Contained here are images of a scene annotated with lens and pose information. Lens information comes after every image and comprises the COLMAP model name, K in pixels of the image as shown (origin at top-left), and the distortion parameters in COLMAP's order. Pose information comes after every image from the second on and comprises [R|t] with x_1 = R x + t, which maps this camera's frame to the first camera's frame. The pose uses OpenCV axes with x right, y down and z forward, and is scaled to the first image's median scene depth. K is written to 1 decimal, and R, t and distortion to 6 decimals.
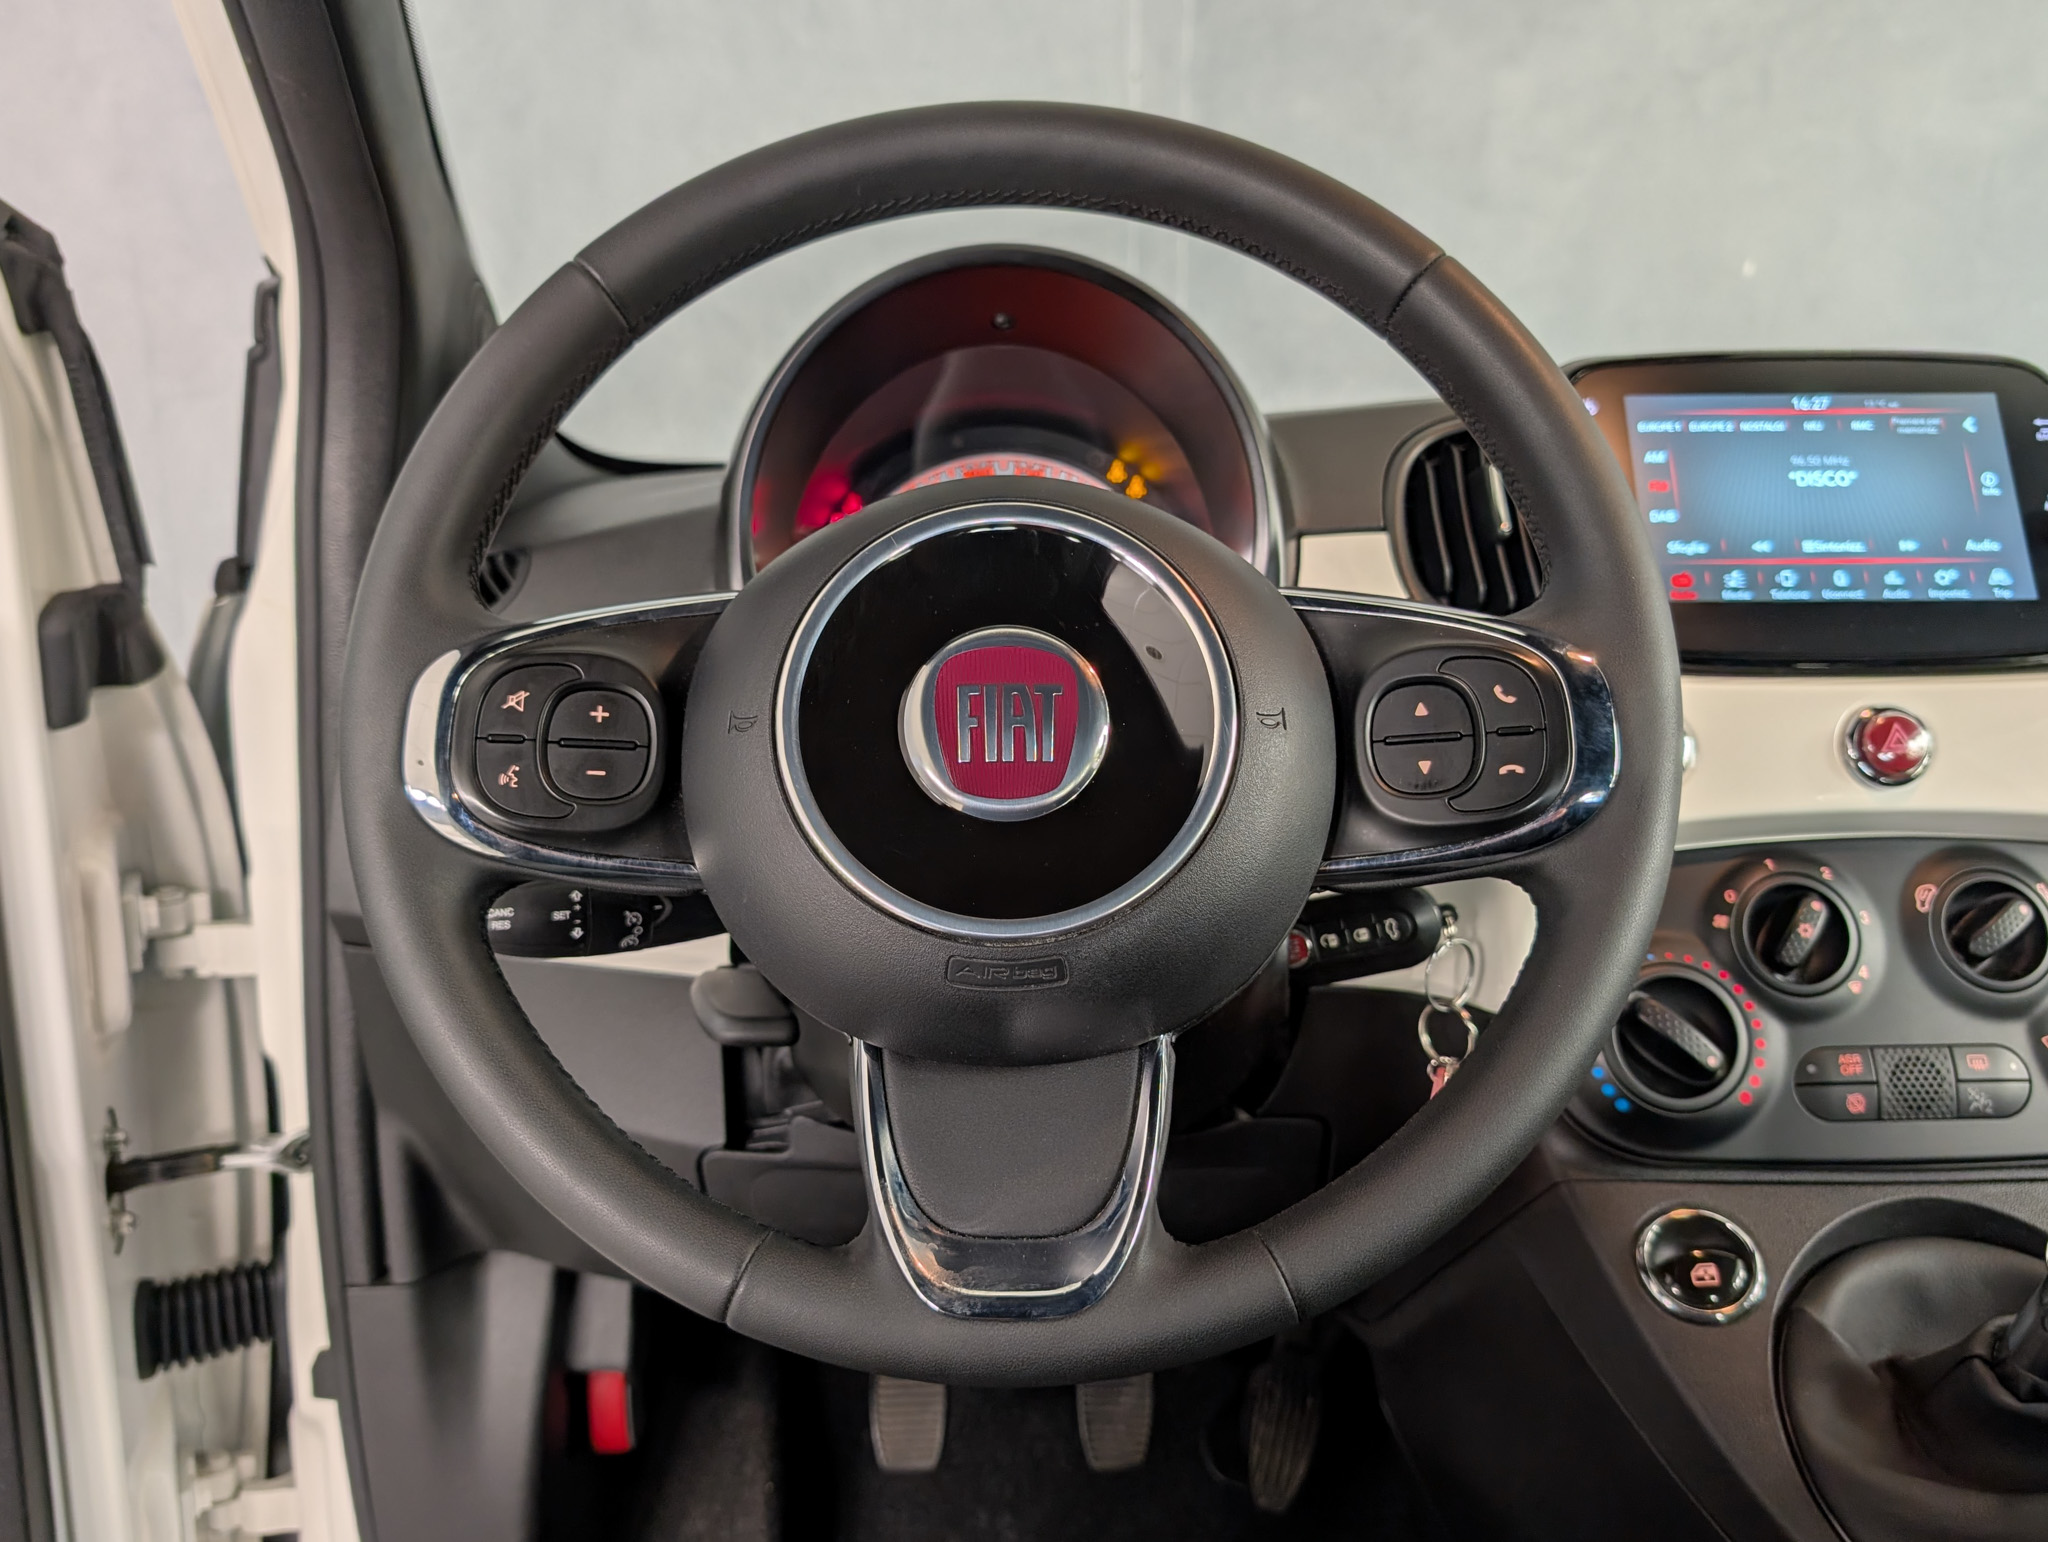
lens RADIAL K [[1621.9, 0, 1045.2], [0, 1621.9, 775.1], [0, 0, 1]] dist [0.010910, 0.000625]
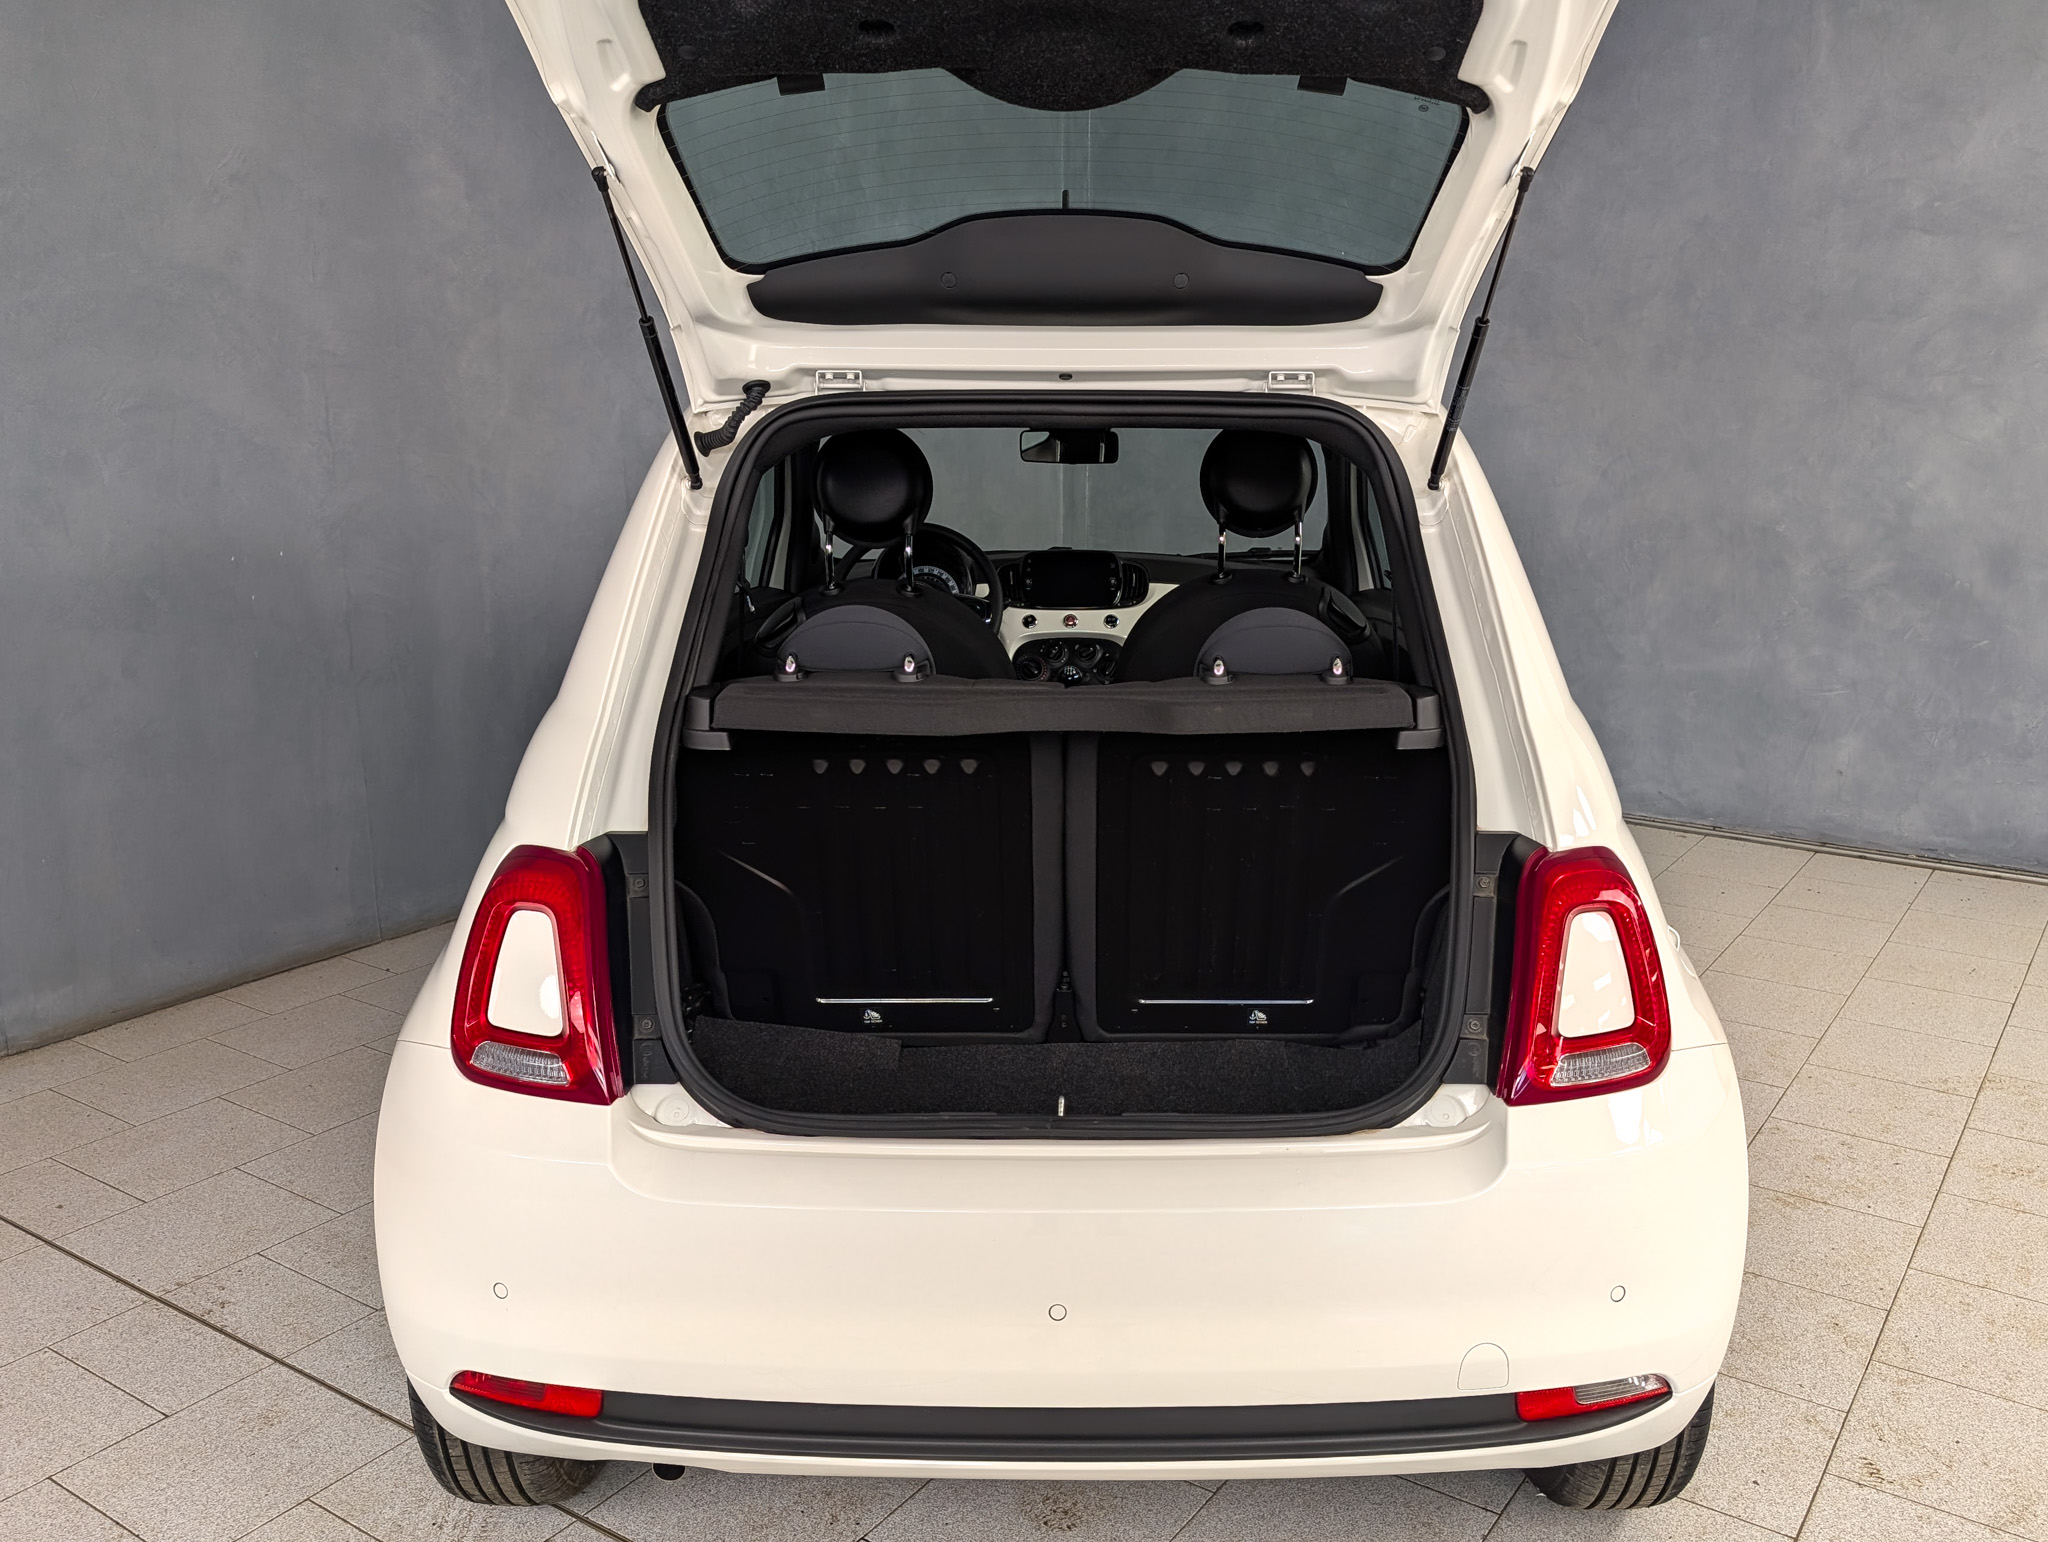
lens RADIAL K [[1453.8, 0, 1024.0], [0, 1453.8, 771.0], [0, 0, 1]] dist [0.028114, -0.003113]
pose [[0.999111, 0.002618, -0.042083, 0.543244], [-0.002495, 0.999992, 0.002976, 0.482448], [0.042090, -0.002869, 0.999110, -4.030466]]
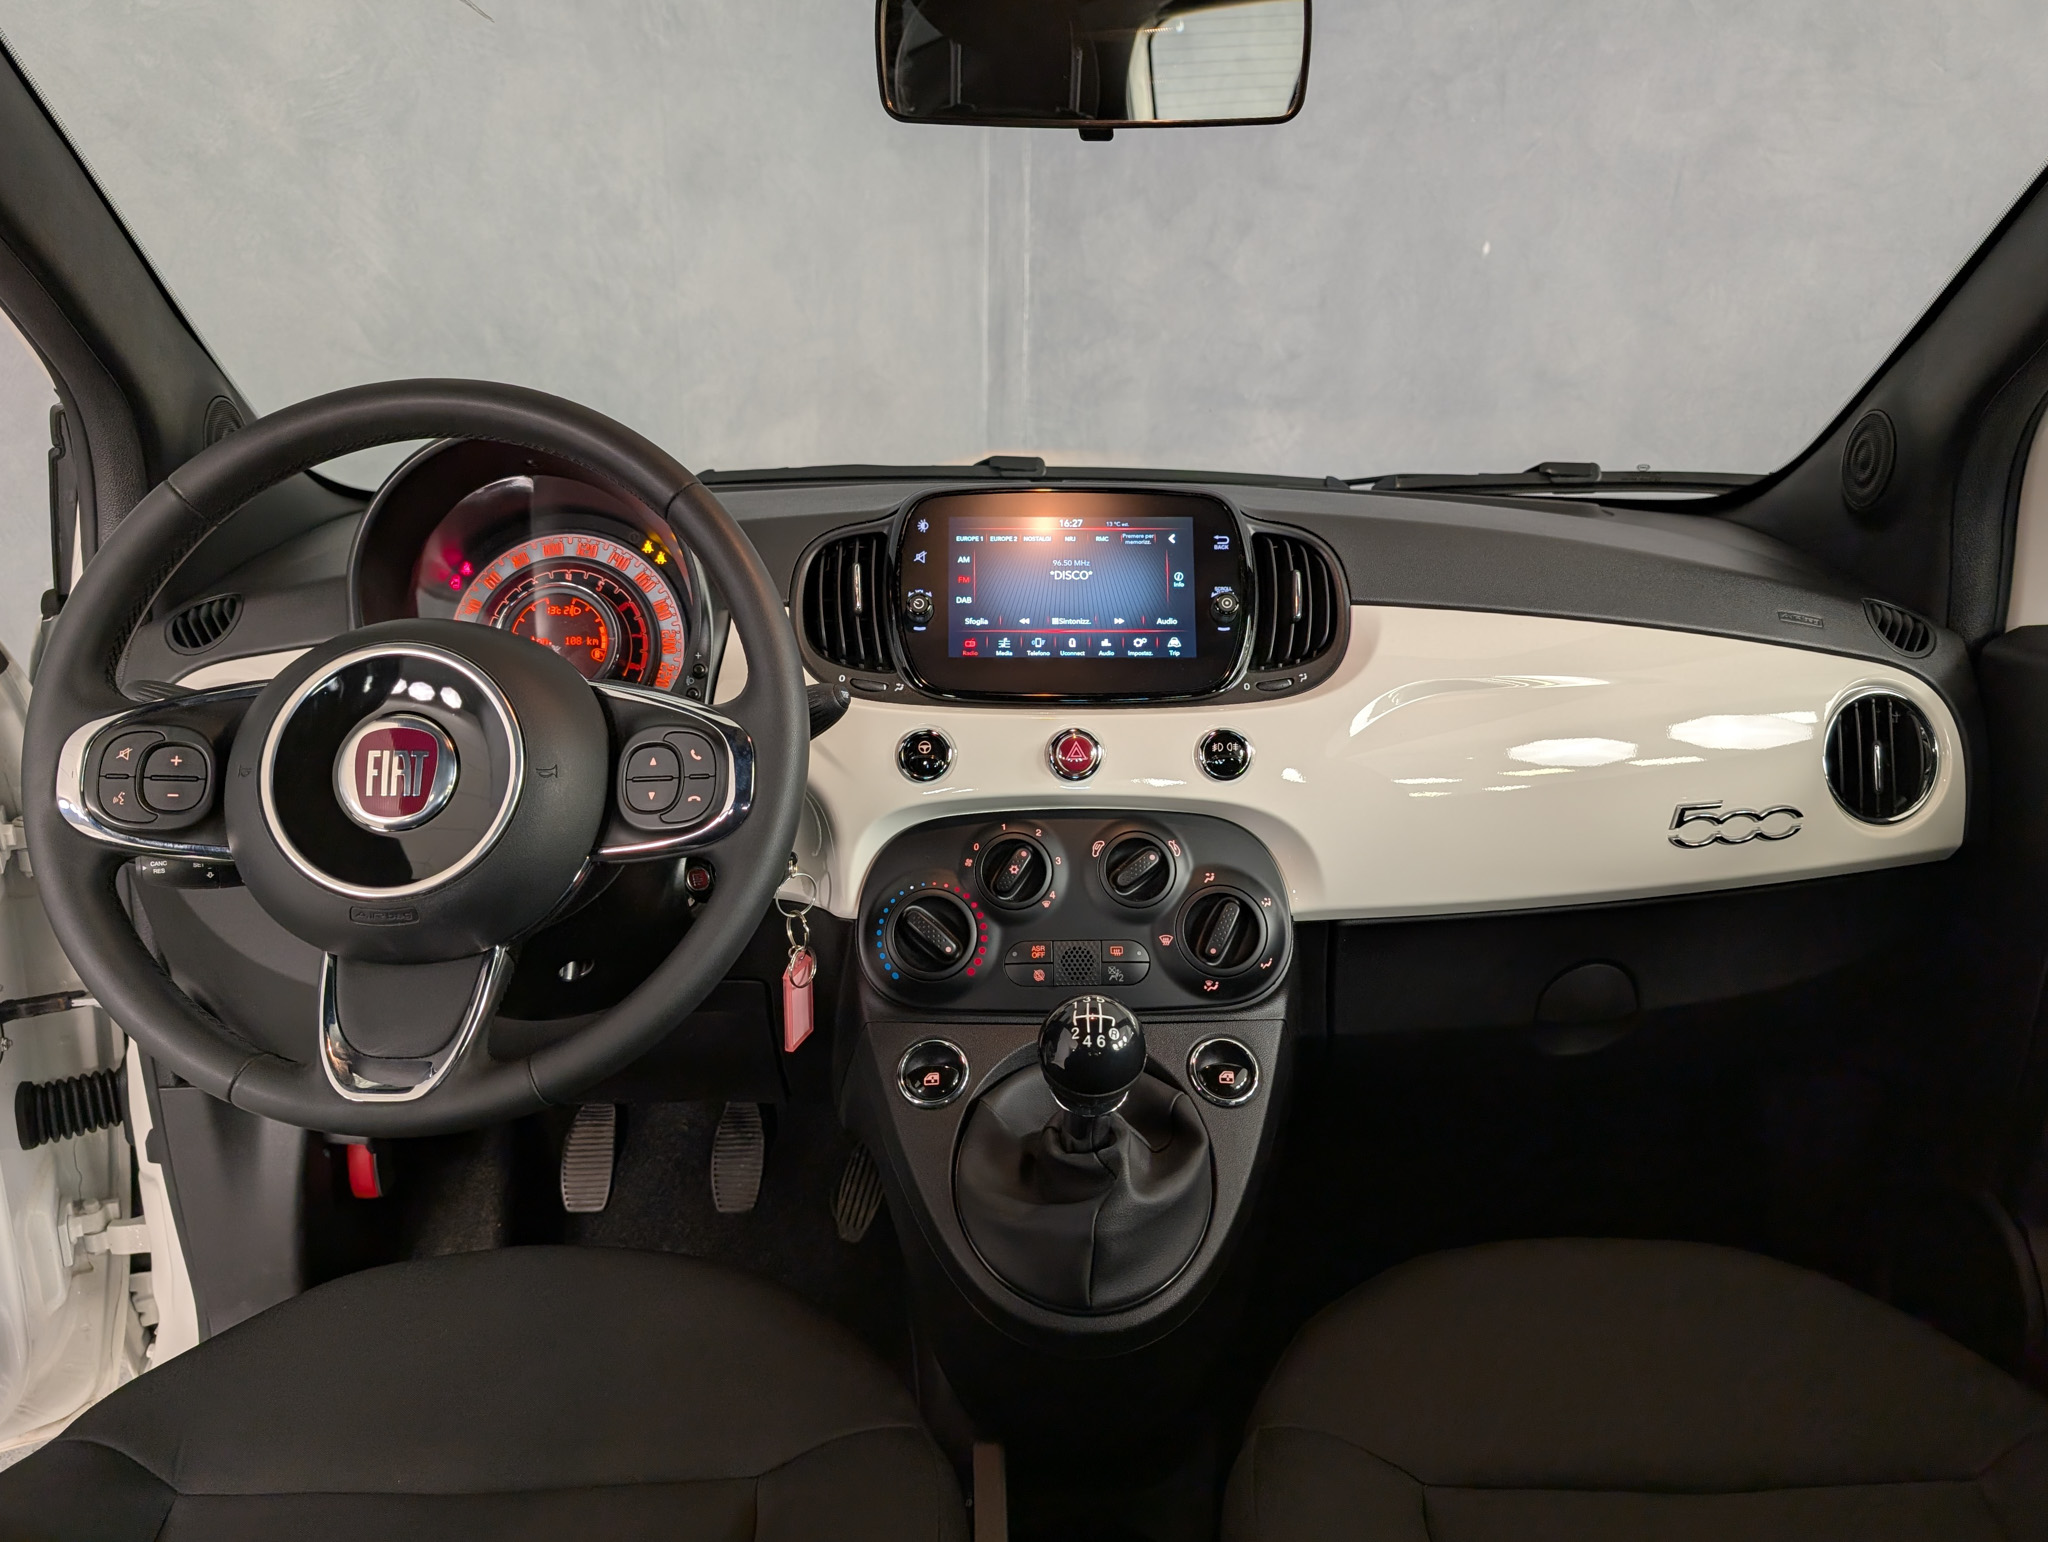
lens RADIAL K [[1453.8, 0, 1024.0], [0, 1453.8, 771.0], [0, 0, 1]] dist [0.028114, -0.003113]
pose [[0.999806, 0.007720, 0.018115, 0.418263], [-0.009245, 0.996282, 0.085657, -0.117315], [-0.017386, -0.085808, 0.996160, -0.401831]]
